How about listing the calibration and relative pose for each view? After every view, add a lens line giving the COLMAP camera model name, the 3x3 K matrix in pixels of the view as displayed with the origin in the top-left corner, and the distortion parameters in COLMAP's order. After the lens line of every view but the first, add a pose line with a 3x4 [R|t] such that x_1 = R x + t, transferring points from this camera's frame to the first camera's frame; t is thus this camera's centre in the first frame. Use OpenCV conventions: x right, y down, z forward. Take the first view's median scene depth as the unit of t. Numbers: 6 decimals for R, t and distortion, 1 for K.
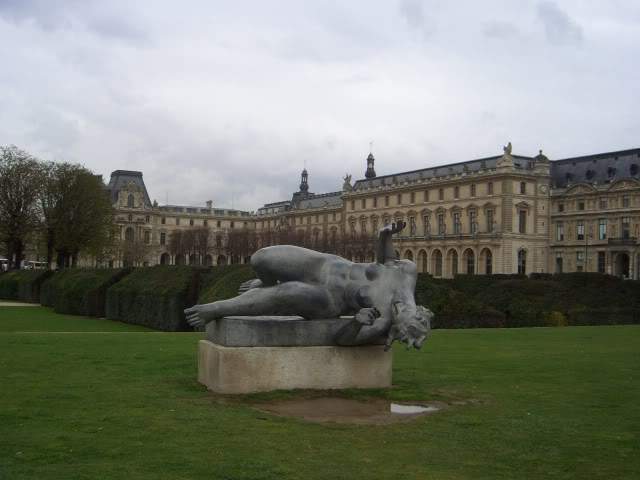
lens RADIAL K [[724.0, 0, 320.8], [0, 724.0, 241.3], [0, 0, 1]] dist [0.006436, 0.000000]
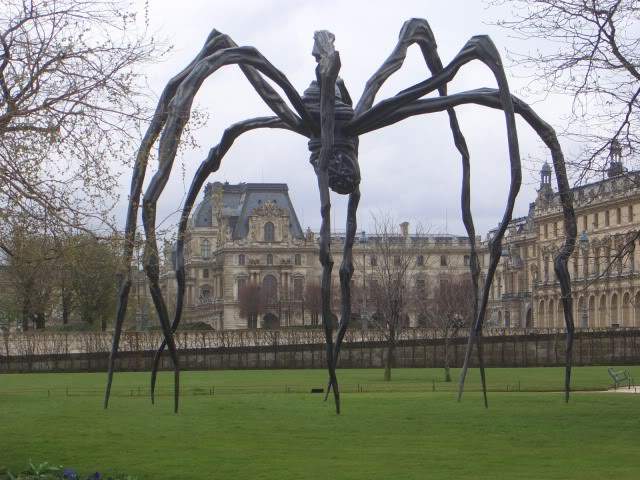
lens RADIAL K [[1850.3, 0, 319.8], [0, 1850.3, 240.0], [0, 0, 1]] dist [0.028377, 0.000000]
pose [[0.944688, -0.052051, -0.323814, 0.289790], [0.045528, 0.998579, -0.027693, -0.003213], [0.324795, 0.011419, 0.945715, -0.482007]]
